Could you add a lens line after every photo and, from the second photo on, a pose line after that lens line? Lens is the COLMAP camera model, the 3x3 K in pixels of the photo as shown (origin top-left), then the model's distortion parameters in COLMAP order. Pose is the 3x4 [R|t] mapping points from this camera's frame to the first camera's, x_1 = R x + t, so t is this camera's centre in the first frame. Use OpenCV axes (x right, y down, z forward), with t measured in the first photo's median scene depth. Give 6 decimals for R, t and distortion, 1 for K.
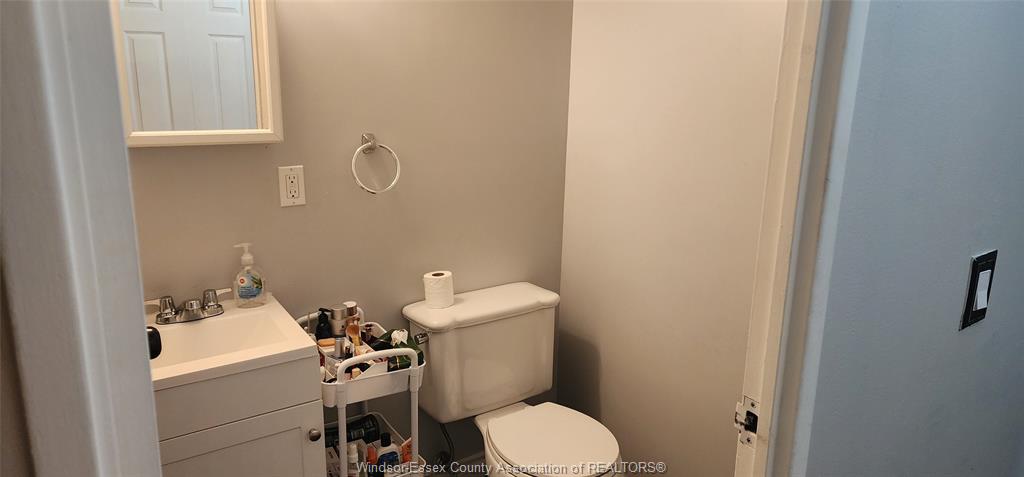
lens RADIAL K [[686.2, 0, 512.0], [0, 686.2, 238.5], [0, 0, 1]] dist [0.106902, -0.118578]
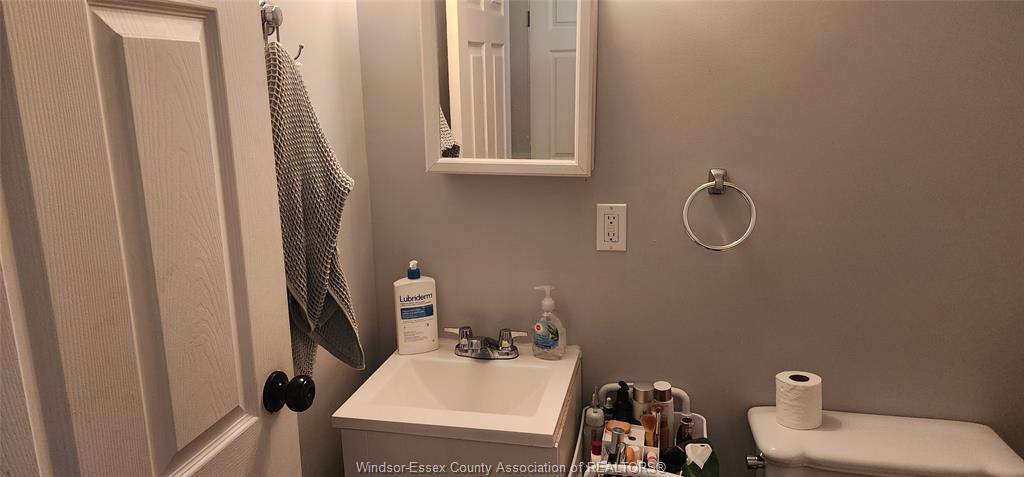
lens RADIAL K [[672.7, 0, 514.5], [0, 672.7, 214.7], [0, 0, 1]] dist [0.043441, -0.110362]
pose [[0.686089, 0.126058, -0.716514, 0.184549], [-0.146048, 0.988690, 0.034096, -0.104273], [0.712708, 0.081253, 0.696739, 0.365355]]
